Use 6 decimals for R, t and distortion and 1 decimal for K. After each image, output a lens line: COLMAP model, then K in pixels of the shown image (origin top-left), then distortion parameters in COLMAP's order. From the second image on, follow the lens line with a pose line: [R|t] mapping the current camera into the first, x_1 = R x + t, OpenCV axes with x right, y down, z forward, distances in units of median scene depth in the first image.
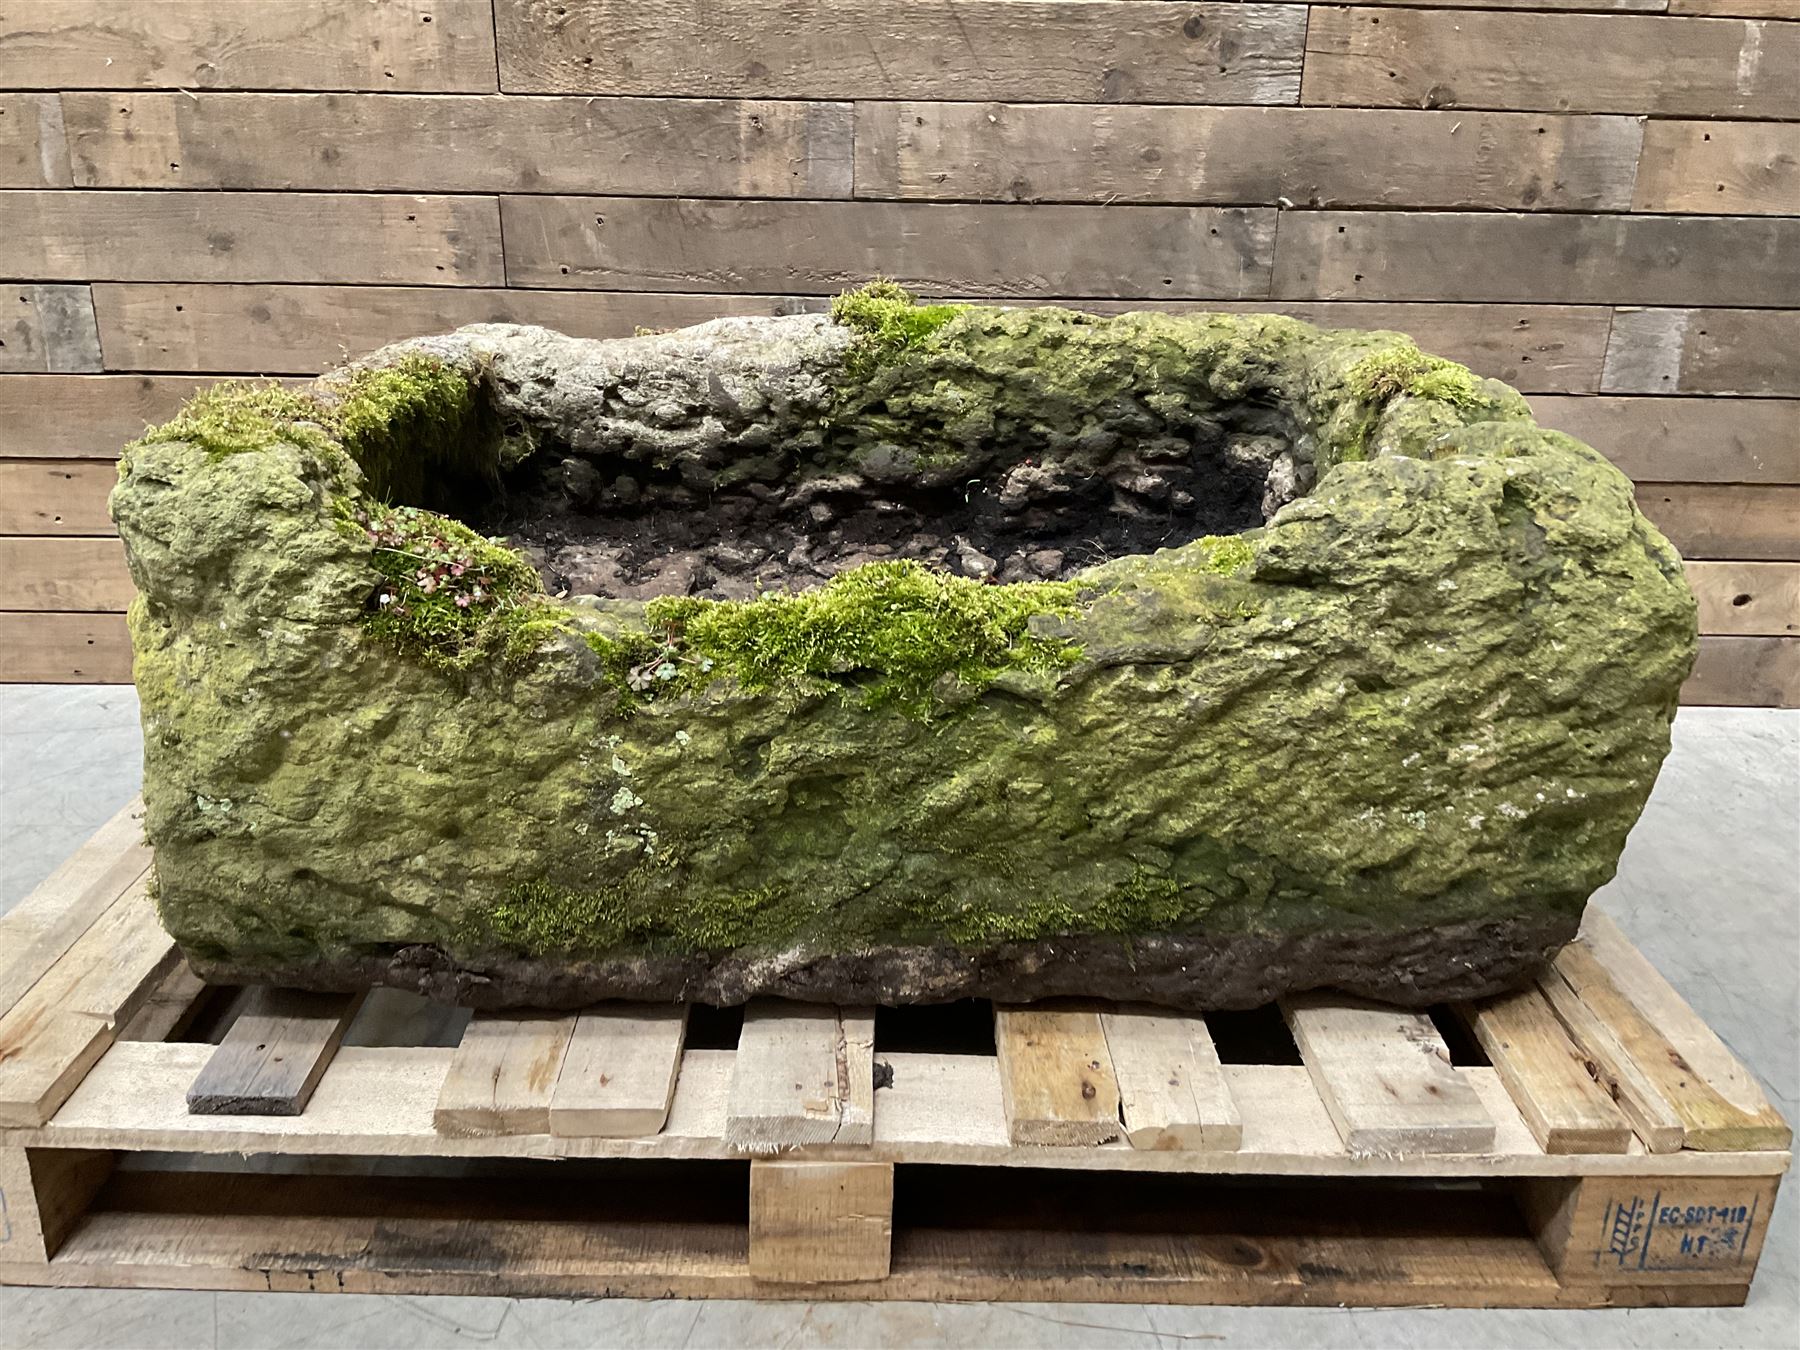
lens RADIAL K [[1479.8, 0, 896.9], [0, 1479.8, 676.1], [0, 0, 1]] dist [0.144900, -0.315725]
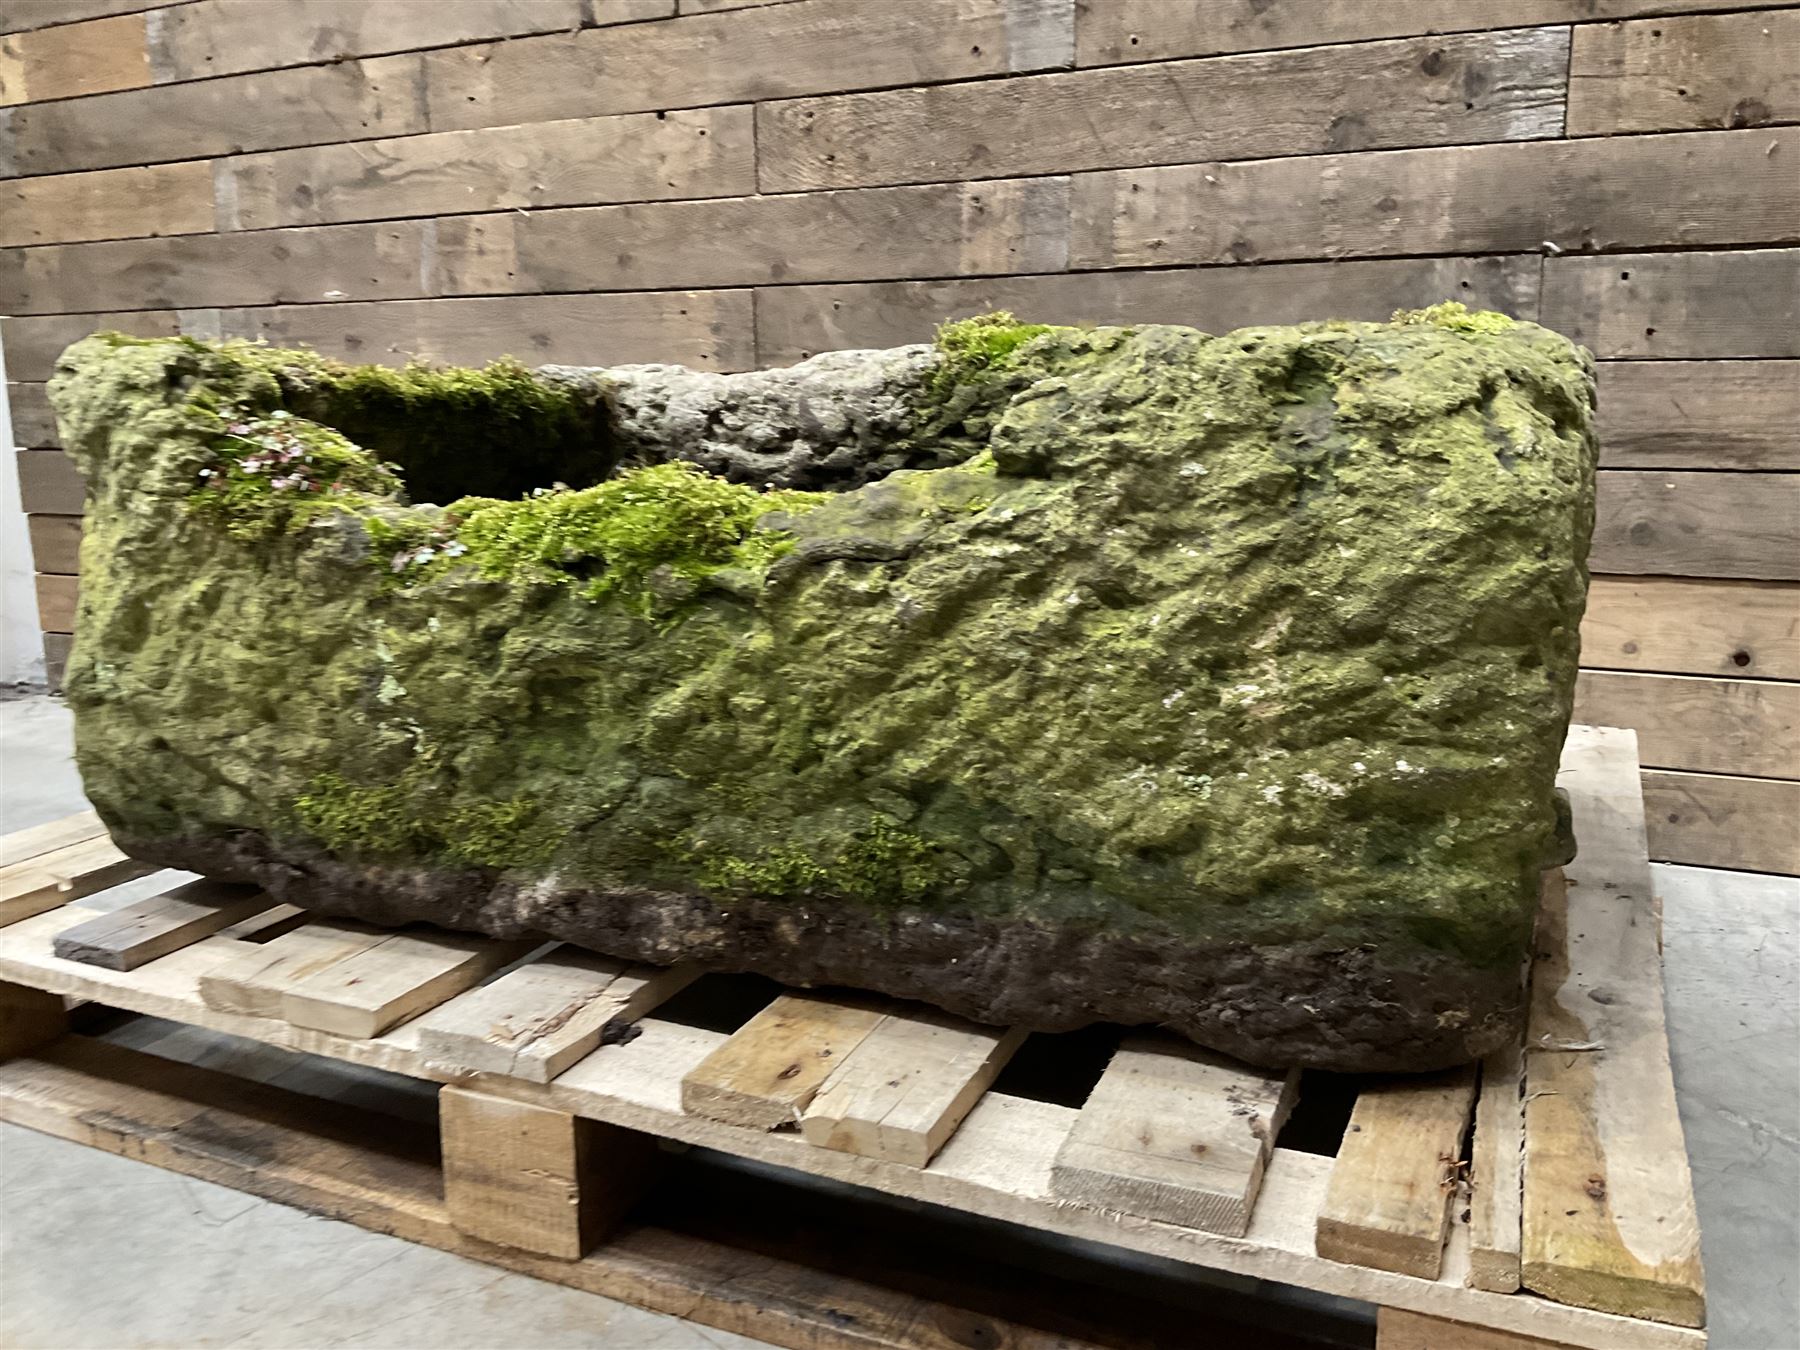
lens RADIAL K [[1479.8, 0, 896.9], [0, 1479.8, 676.1], [0, 0, 1]] dist [0.144900, -0.315725]
pose [[0.910926, 0.055770, -0.408782, 0.502060], [-0.122835, 0.982549, -0.139674, 0.162588], [0.393859, 0.177445, 0.901880, 0.214621]]
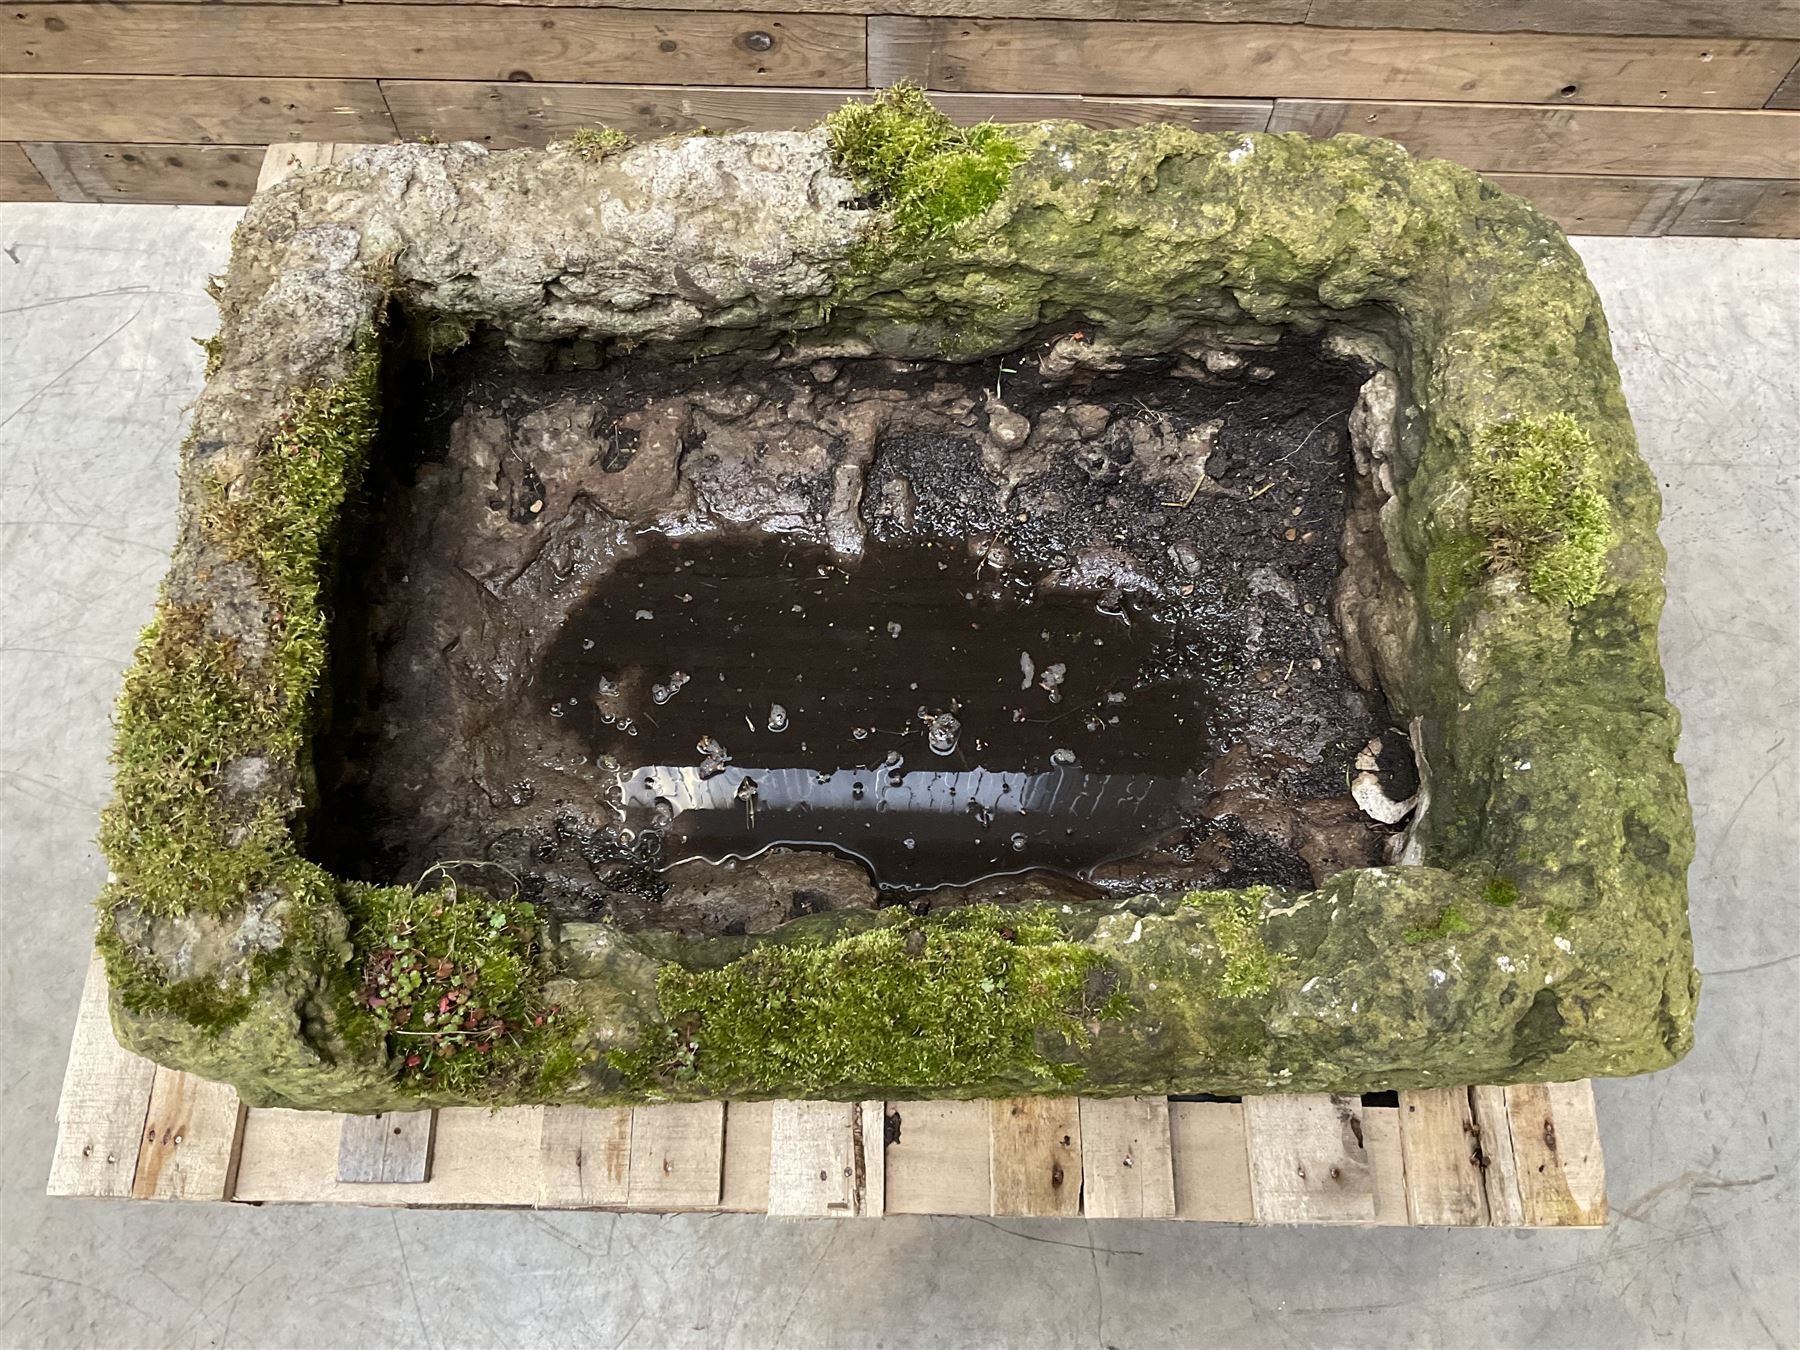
lens RADIAL K [[1479.8, 0, 896.9], [0, 1479.8, 676.1], [0, 0, 1]] dist [0.144900, -0.315725]
pose [[0.999868, 0.014743, -0.006863, -0.002856], [-0.004900, 0.675510, 0.737335, -0.893931], [0.015507, -0.737204, 0.675493, 0.451558]]
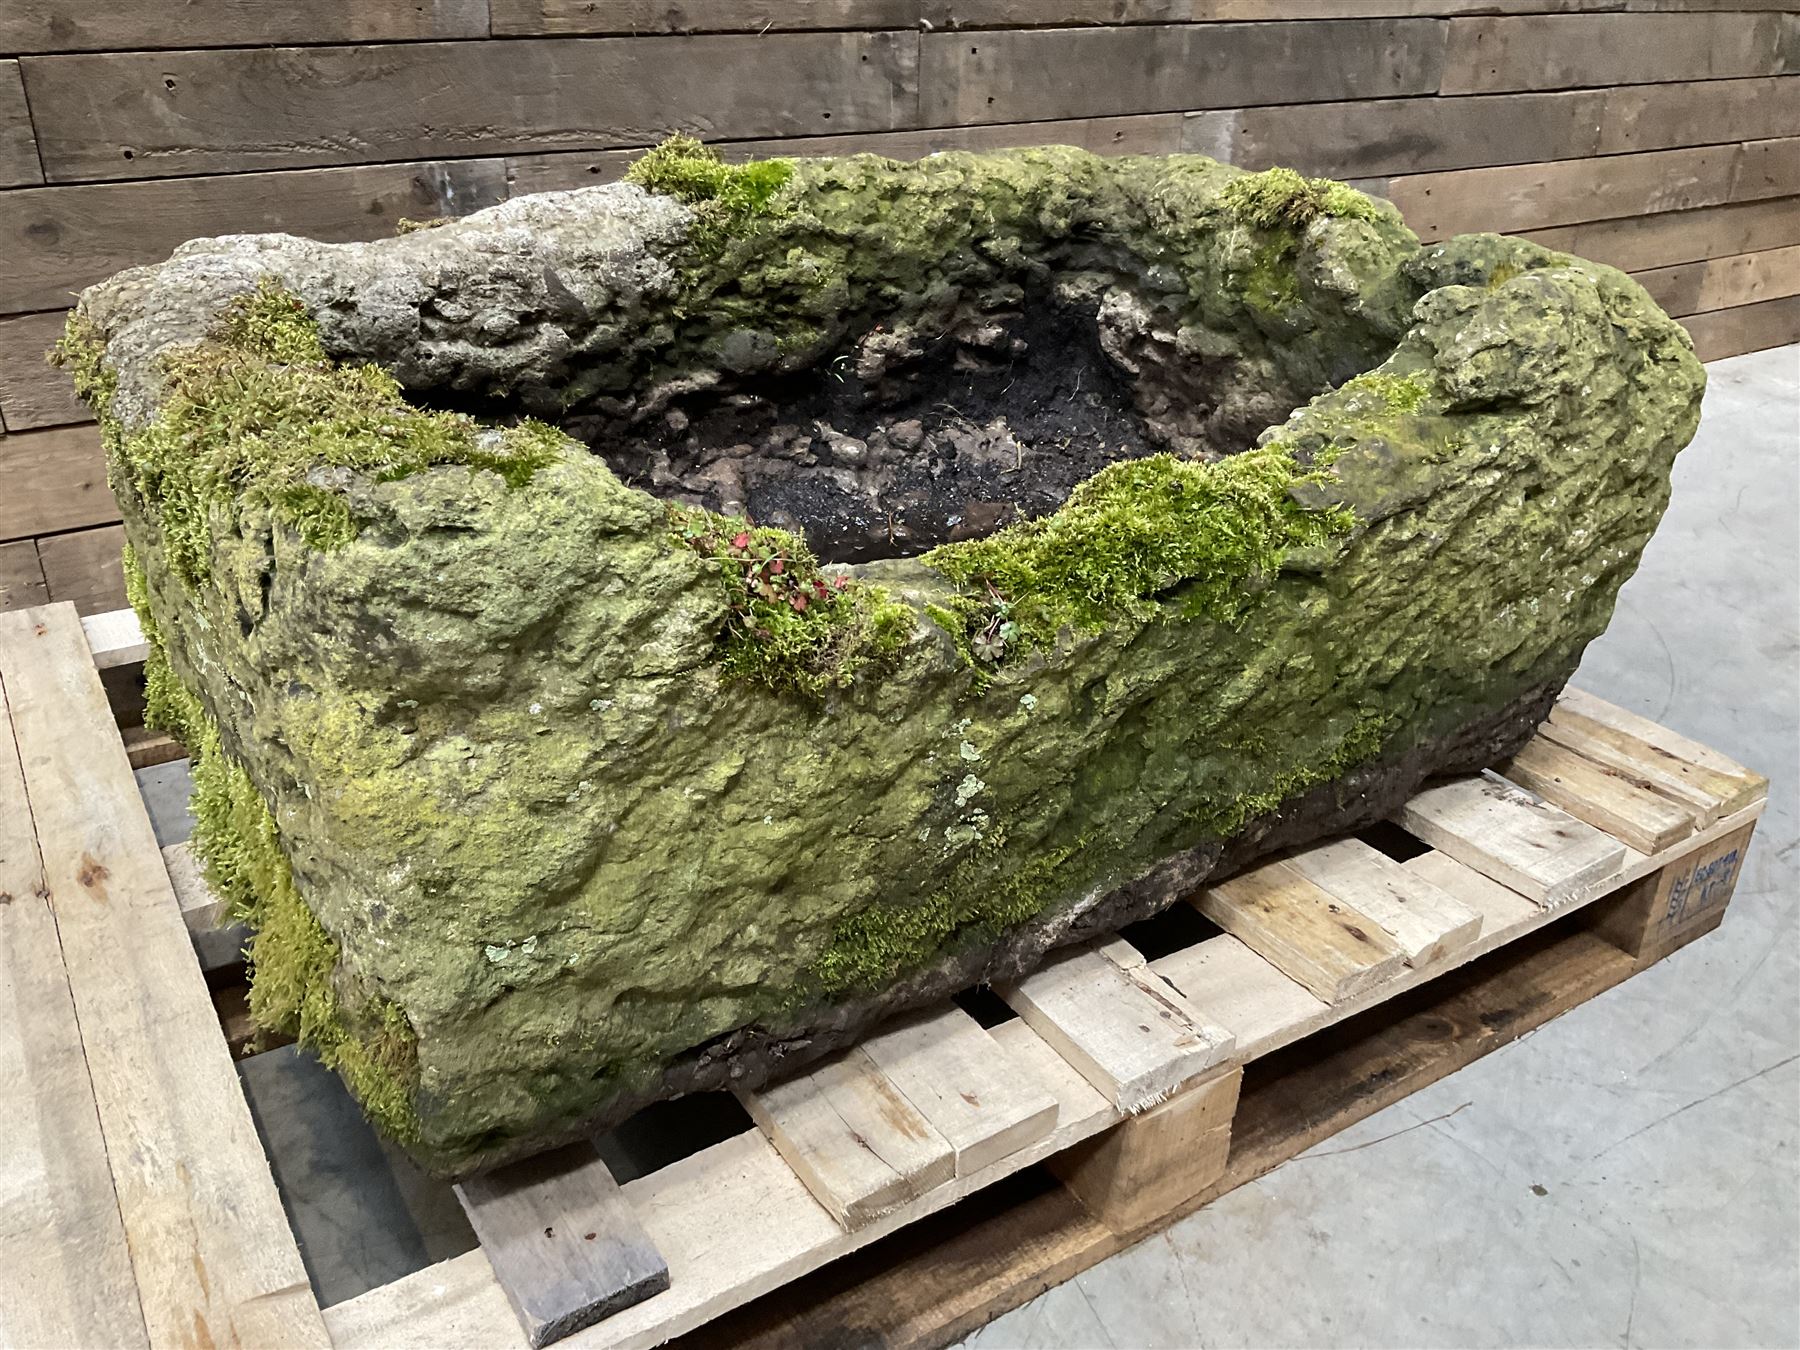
lens RADIAL K [[1479.8, 0, 896.9], [0, 1479.8, 676.1], [0, 0, 1]] dist [0.144900, -0.315725]
pose [[0.844290, -0.243599, 0.477320, -0.574496], [0.188844, 0.968818, 0.160404, -0.117565], [-0.501511, -0.045288, 0.863965, 0.265800]]
